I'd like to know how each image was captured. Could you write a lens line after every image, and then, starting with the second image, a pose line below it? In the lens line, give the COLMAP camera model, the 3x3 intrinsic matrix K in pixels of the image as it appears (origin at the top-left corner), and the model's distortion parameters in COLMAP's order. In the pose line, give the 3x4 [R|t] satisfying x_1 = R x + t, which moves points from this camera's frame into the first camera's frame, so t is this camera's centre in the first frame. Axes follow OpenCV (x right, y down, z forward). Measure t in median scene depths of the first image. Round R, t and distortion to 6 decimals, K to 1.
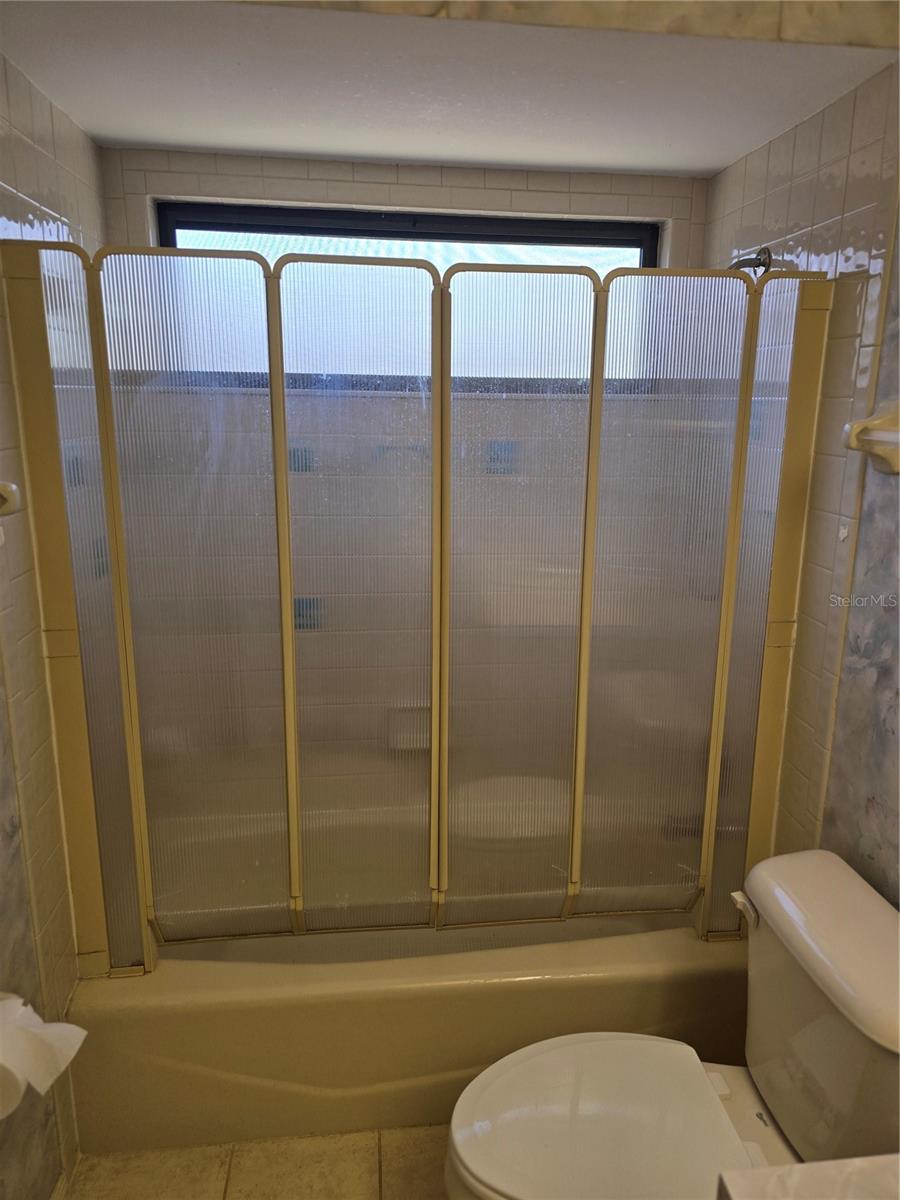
lens RADIAL K [[805.2, 0, 450.0], [0, 805.2, 600.0], [0, 0, 1]] dist [0.061521, -0.062917]
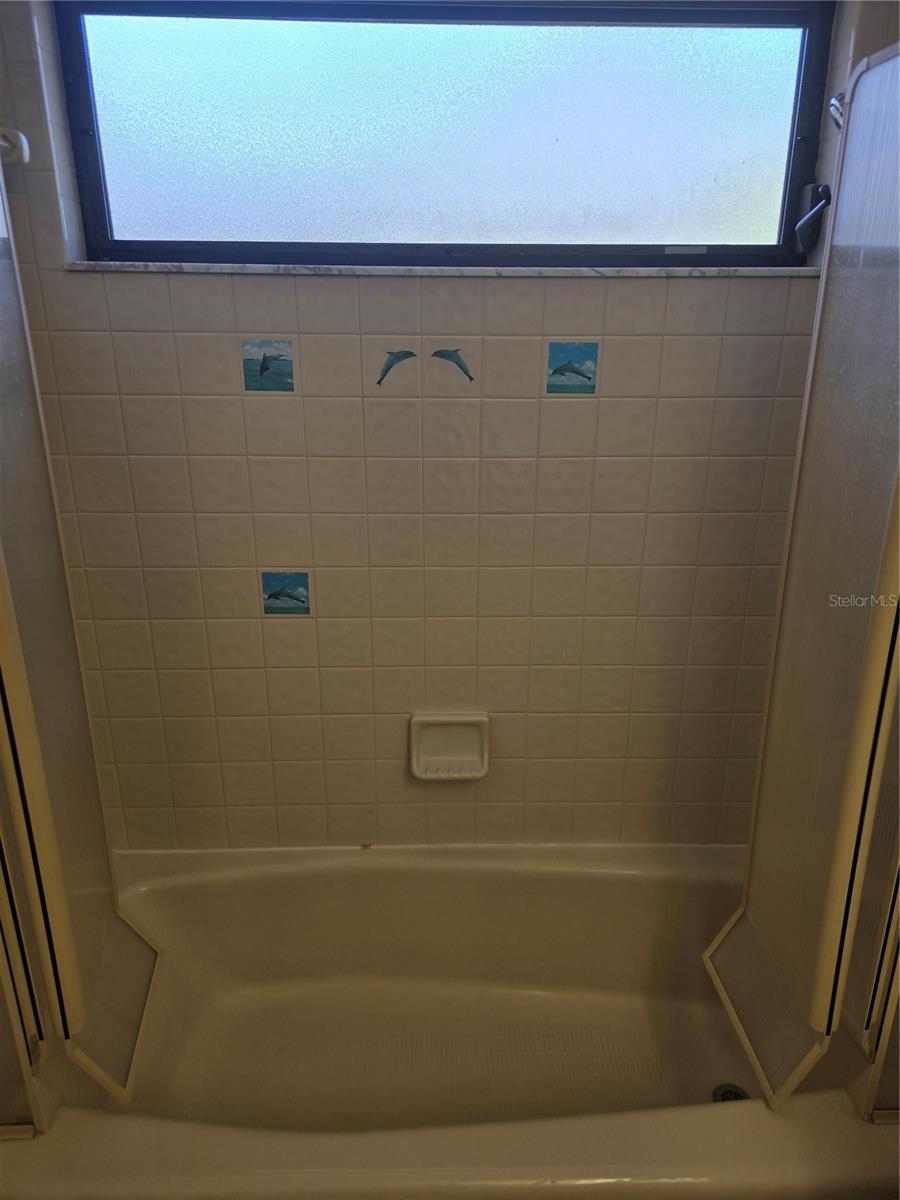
lens RADIAL K [[805.2, 0, 450.0], [0, 805.2, 600.0], [0, 0, 1]] dist [0.061521, -0.062917]
pose [[0.997161, 0.018120, -0.073092, 0.018833], [-0.010540, 0.994647, 0.102794, -0.068615], [0.074563, -0.101732, 0.992014, 0.393883]]
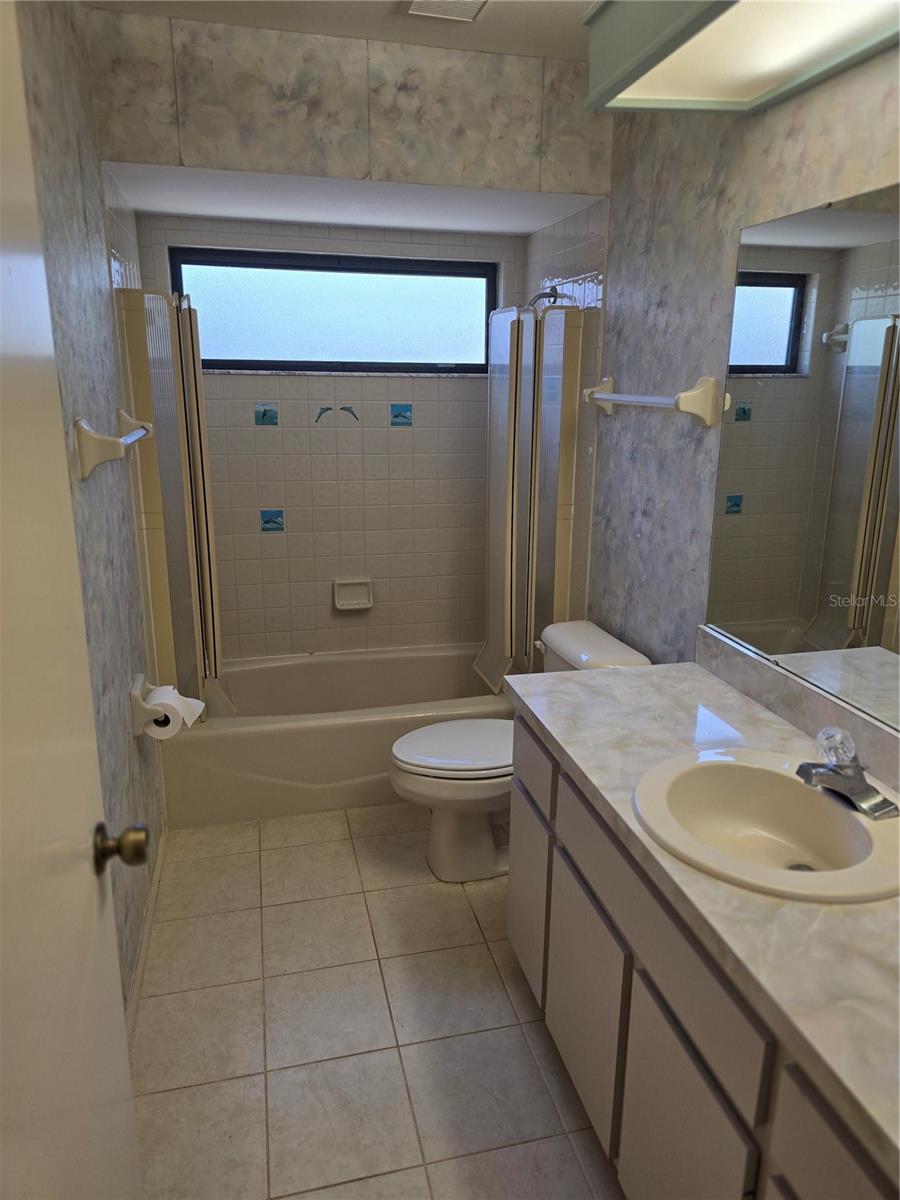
lens RADIAL K [[789.6, 0, 437.6], [0, 789.6, 583.6], [0, 0, 1]] dist [0.064601, 0.000313]
pose [[0.992205, -0.035007, 0.119594, -0.081348], [0.033493, 0.999332, 0.014644, 0.171002], [-0.120027, -0.010525, 0.992715, -0.702393]]
